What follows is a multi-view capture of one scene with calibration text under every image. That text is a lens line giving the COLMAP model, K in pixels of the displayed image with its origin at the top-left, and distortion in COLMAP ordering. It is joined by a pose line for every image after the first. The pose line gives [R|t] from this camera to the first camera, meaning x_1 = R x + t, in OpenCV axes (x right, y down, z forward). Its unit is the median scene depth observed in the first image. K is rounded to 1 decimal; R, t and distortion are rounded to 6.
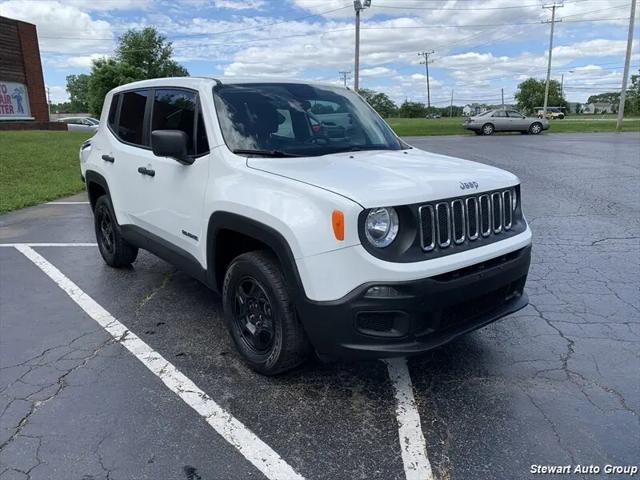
lens RADIAL K [[496.6, 0, 320.0], [0, 496.6, 240.0], [0, 0, 1]] dist [0.024258, -0.005579]
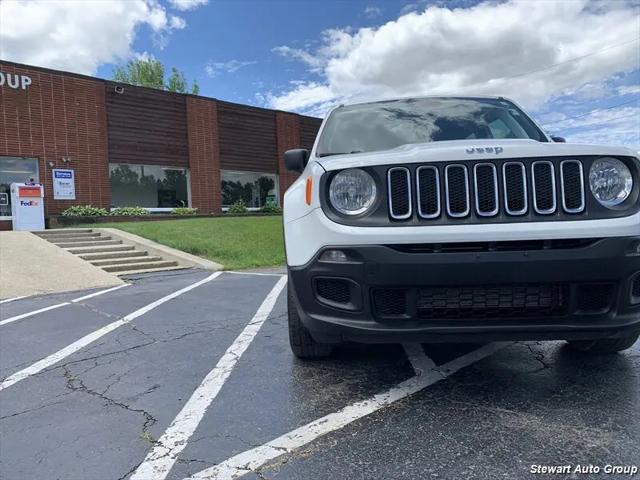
lens RADIAL K [[494.5, 0, 315.3], [0, 494.5, 237.0], [0, 0, 1]] dist [0.023406, -0.004717]
pose [[0.739249, 0.003896, -0.673421, 0.626092], [-0.133489, 0.980988, -0.140863, 0.176280], [0.660069, 0.194027, 0.725715, 0.252287]]
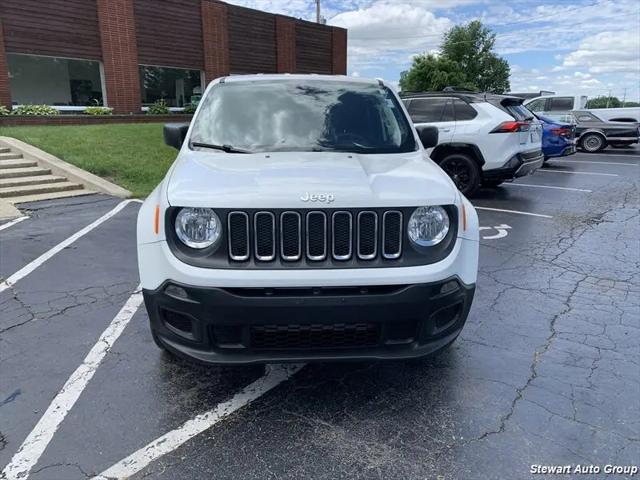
lens RADIAL K [[497.9, 0, 318.3], [0, 497.9, 237.5], [0, 0, 1]] dist [0.005963, 0.005705]
pose [[0.817266, 0.157983, -0.554182, 0.771467], [-0.153228, 0.986642, 0.055297, -0.087076], [0.555515, 0.039724, 0.830557, 0.277320]]
